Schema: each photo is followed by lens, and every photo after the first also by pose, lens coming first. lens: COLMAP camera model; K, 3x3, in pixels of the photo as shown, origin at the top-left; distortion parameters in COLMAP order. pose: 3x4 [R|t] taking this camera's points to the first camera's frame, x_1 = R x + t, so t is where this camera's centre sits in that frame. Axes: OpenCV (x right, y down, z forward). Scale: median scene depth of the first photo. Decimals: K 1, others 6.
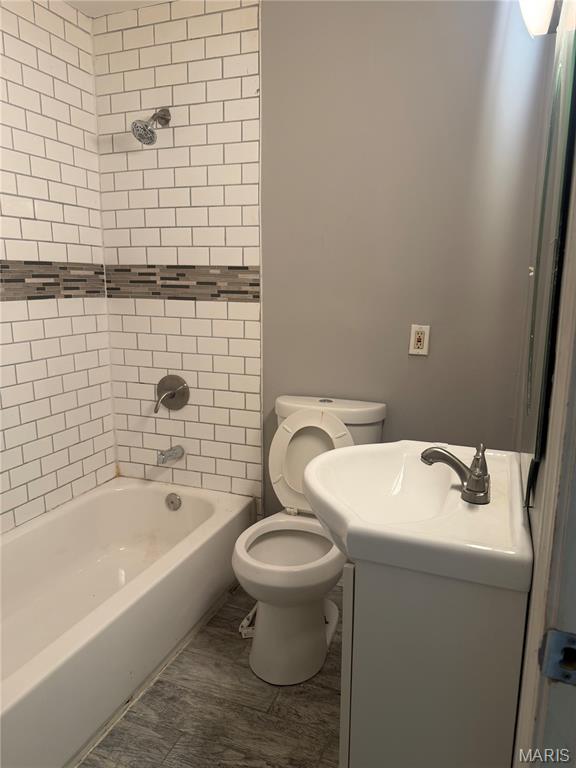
lens RADIAL K [[539.8, 0, 290.9], [0, 539.8, 388.5], [0, 0, 1]] dist [0.068489, -0.104021]
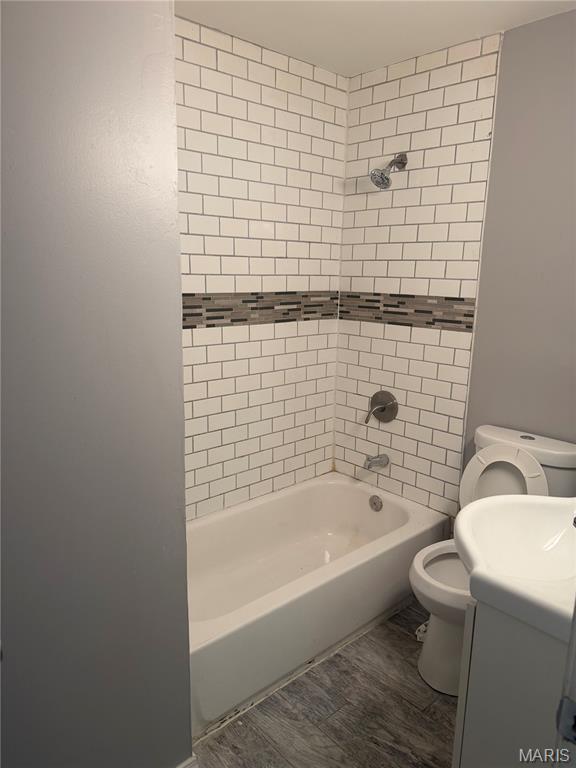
lens RADIAL K [[539.8, 0, 289.3], [0, 539.8, 388.4], [0, 0, 1]] dist [0.068489, -0.104021]
pose [[0.897183, 0.105928, -0.428769, 0.087405], [-0.098150, 0.994356, 0.040282, -0.060892], [0.430616, 0.005944, 0.902516, -0.096748]]
